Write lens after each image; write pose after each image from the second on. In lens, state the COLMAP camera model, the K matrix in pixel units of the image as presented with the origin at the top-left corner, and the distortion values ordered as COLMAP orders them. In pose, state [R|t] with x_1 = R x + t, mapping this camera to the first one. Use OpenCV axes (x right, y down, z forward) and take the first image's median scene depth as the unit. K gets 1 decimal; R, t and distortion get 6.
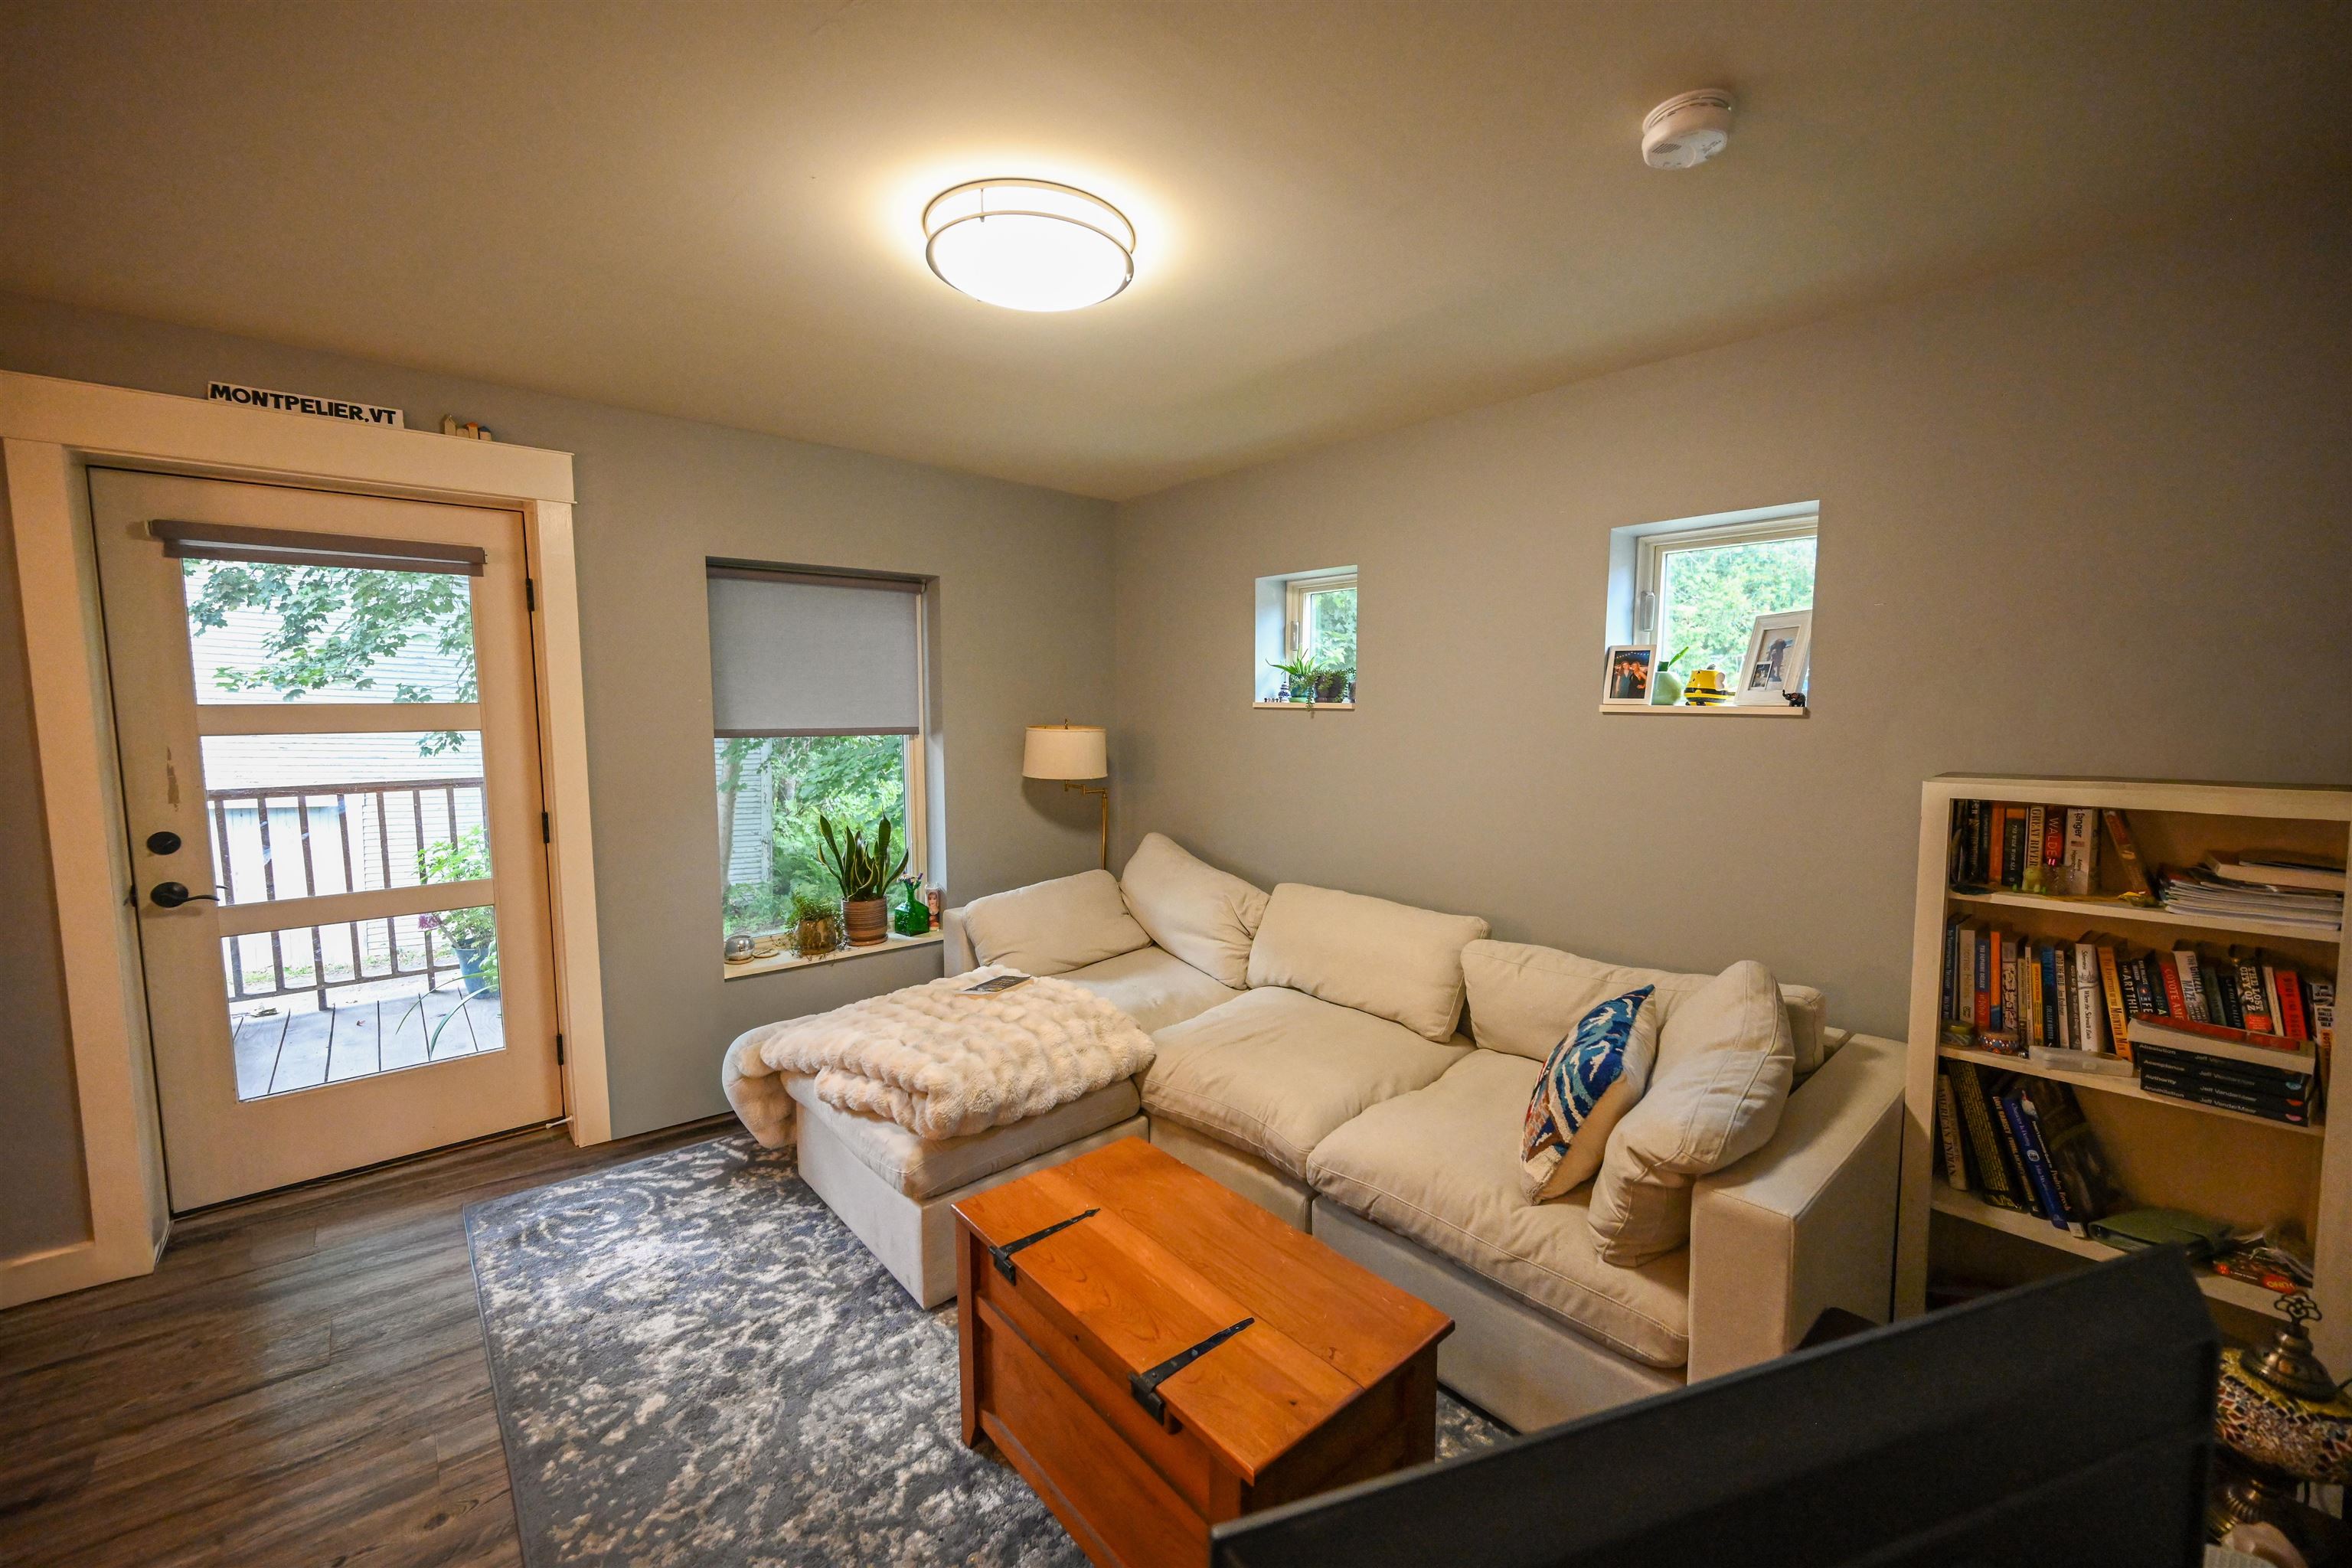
lens RADIAL K [[920.6, 0, 1181.4], [0, 920.6, 779.7], [0, 0, 1]] dist [0.001375, 0.000138]
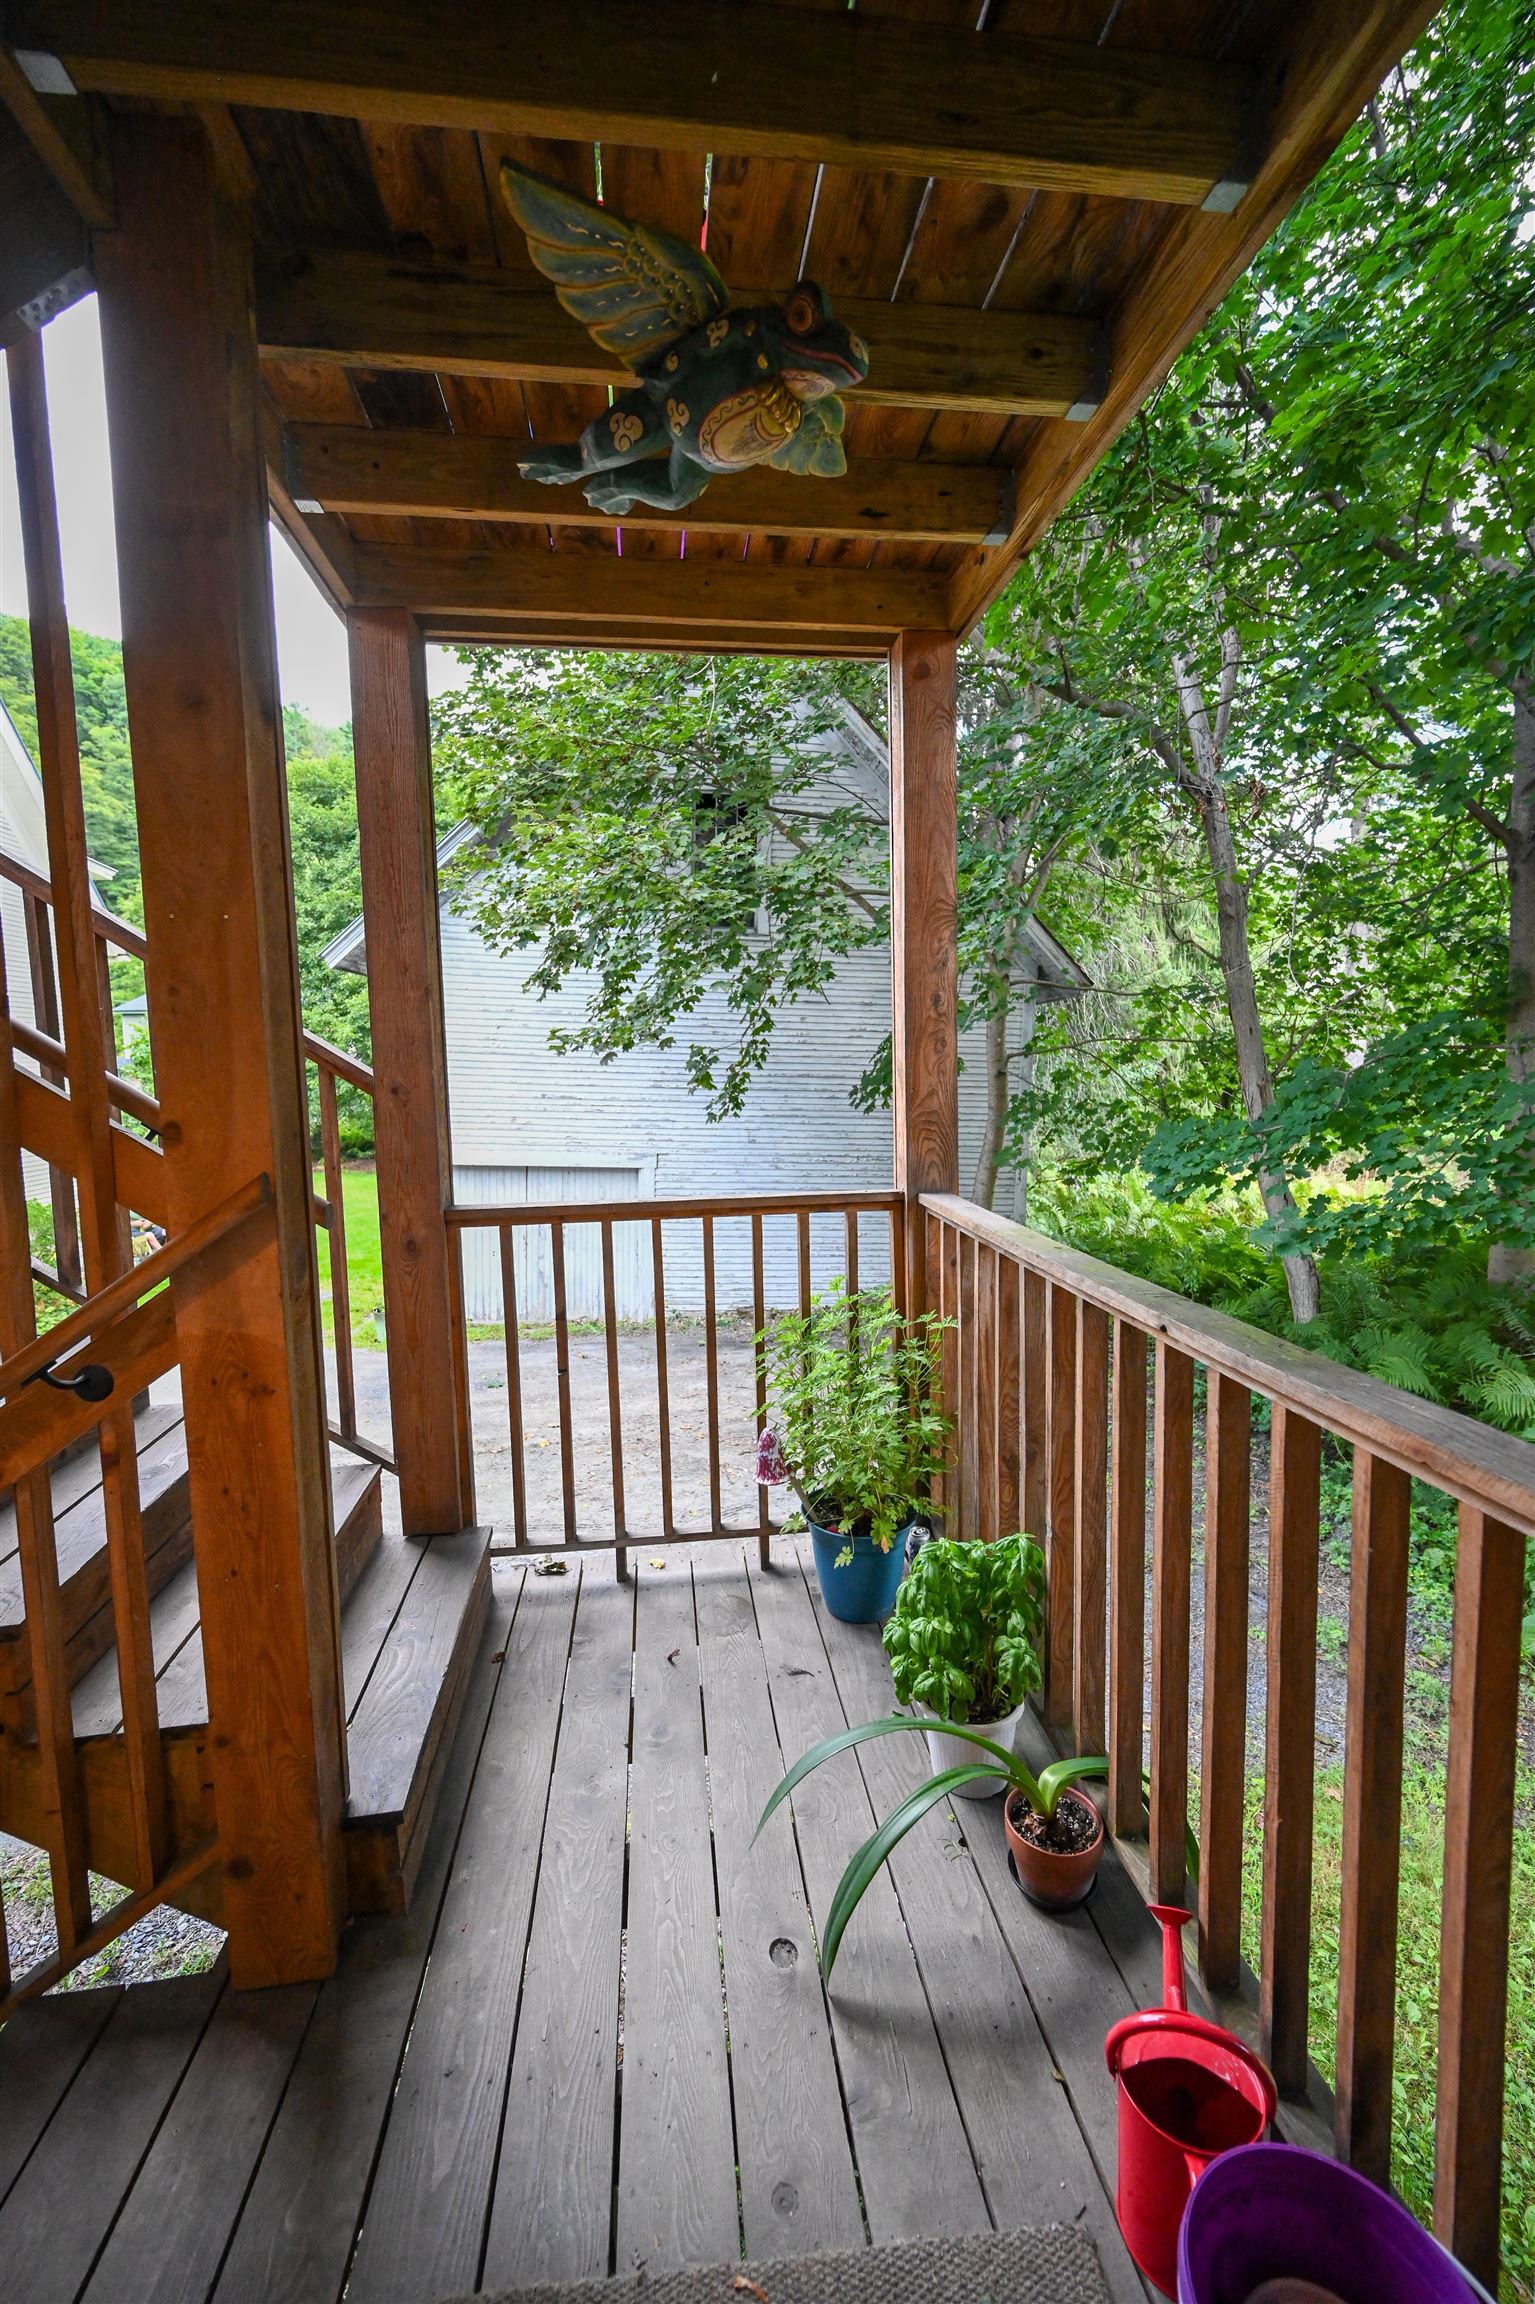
lens RADIAL K [[901.9, 0, 767.6], [0, 901.9, 1146.7], [0, 0, 1]] dist [0.001375, 0.000138]
pose [[0.828564, 0.035430, -0.558773, -0.312032], [-0.030372, 0.999371, 0.018330, -0.023129], [0.559071, 0.001784, 0.829118, 0.330147]]
